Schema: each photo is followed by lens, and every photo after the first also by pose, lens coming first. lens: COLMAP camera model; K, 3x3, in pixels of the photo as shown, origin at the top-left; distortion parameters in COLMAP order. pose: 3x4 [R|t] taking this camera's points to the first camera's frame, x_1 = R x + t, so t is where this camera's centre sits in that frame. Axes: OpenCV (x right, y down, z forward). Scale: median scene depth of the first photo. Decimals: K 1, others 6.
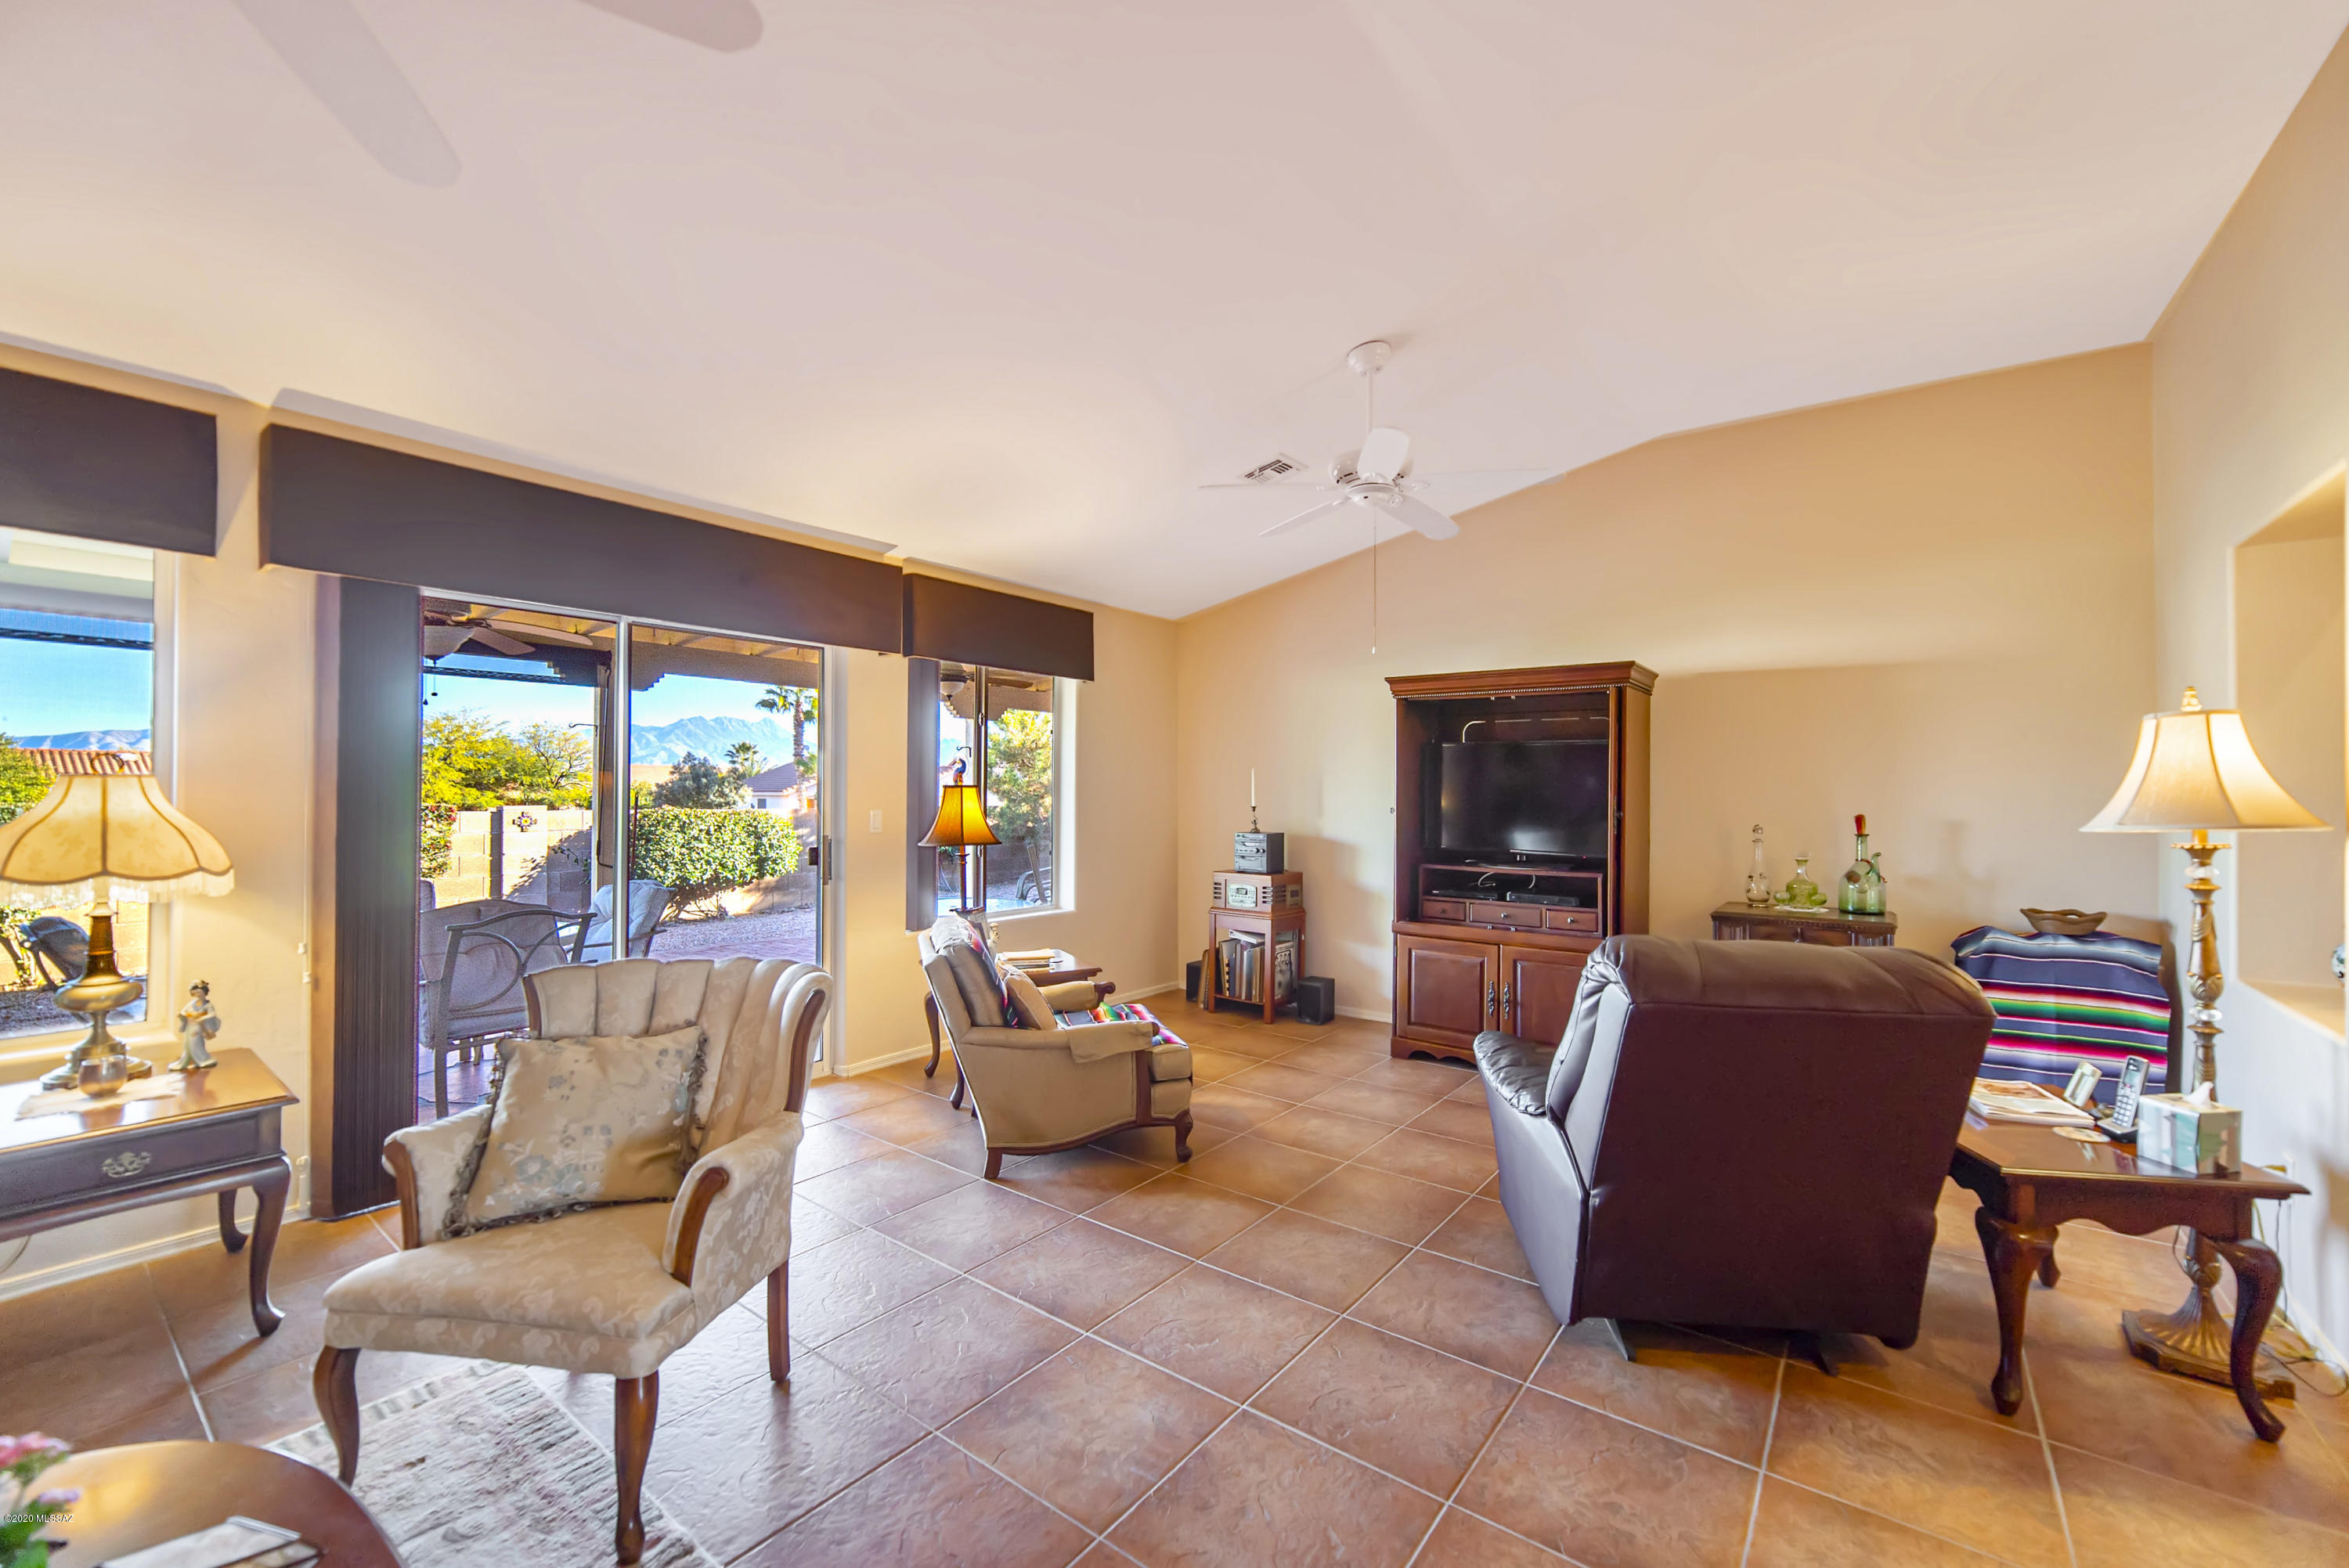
lens RADIAL K [[927.9, 0, 1175.5], [0, 927.9, 786.9], [0, 0, 1]] dist [-0.008237, 0.003610]
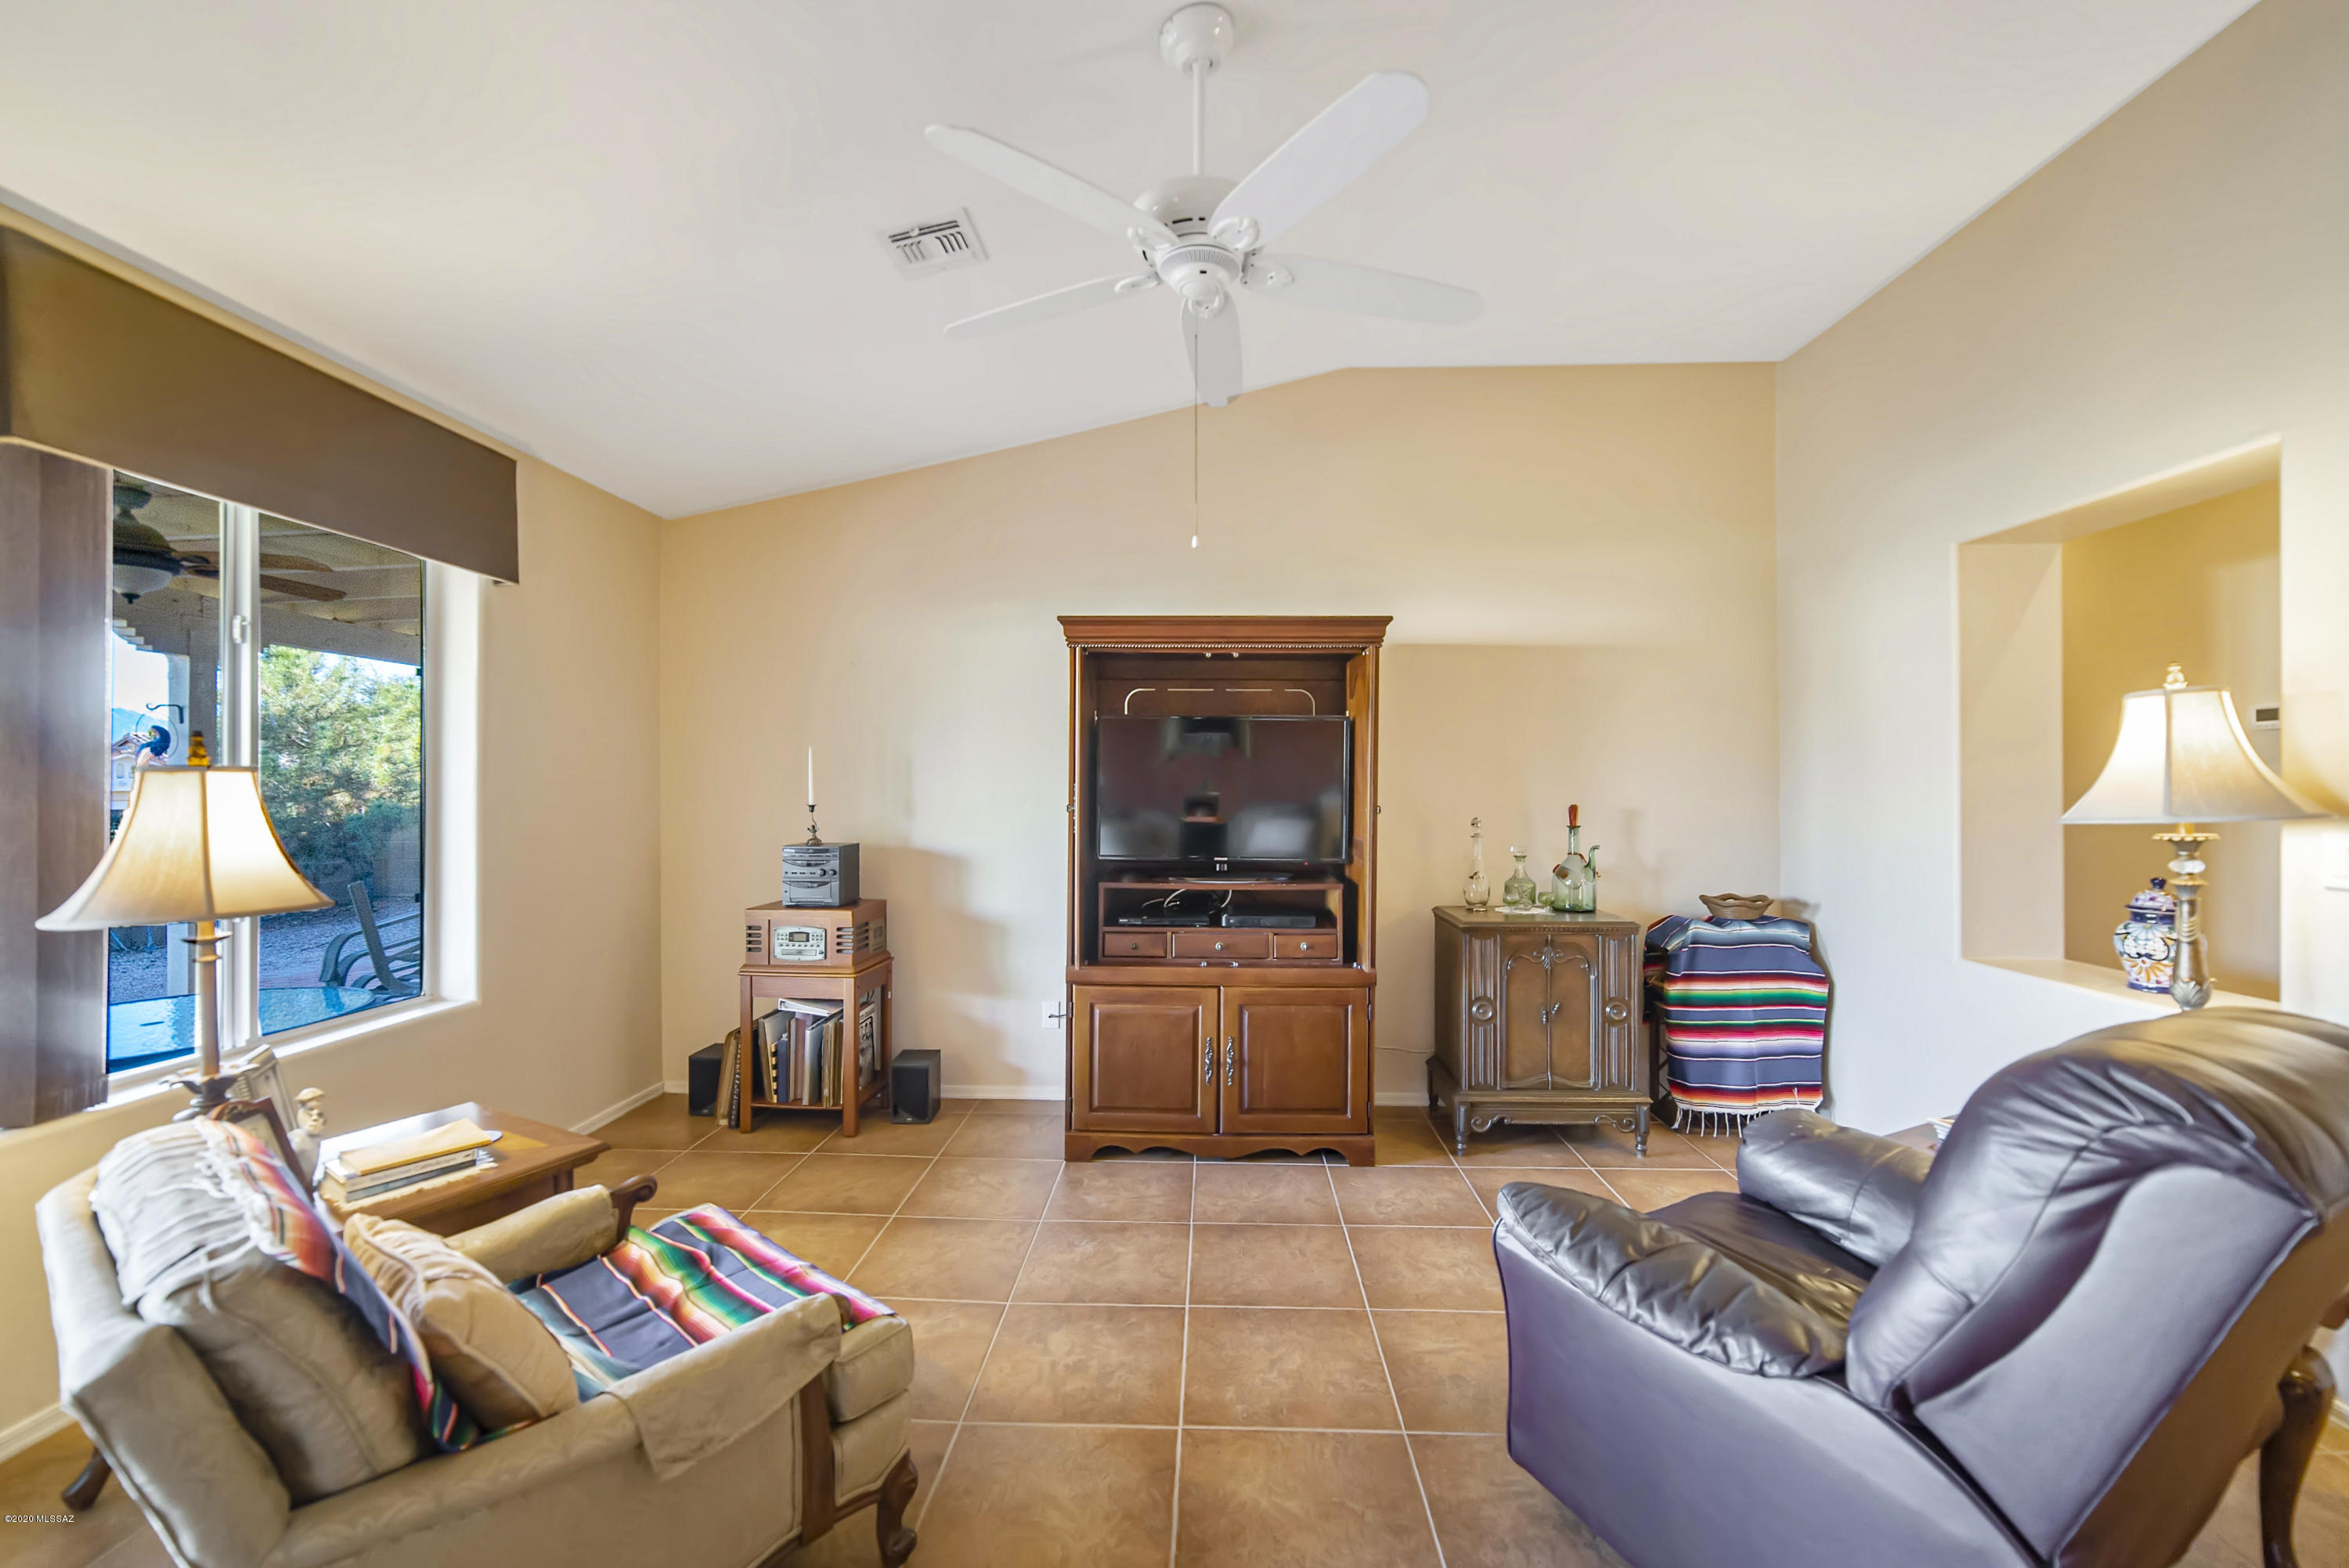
lens RADIAL K [[927.9, 0, 1165.1], [0, 927.9, 783.5], [0, 0, 1]] dist [-0.008237, 0.003610]
pose [[0.818853, -0.003314, 0.573993, -0.109965], [0.000005, 0.999983, 0.005767, 0.002594], [-0.574003, -0.004719, 0.818840, 0.399569]]
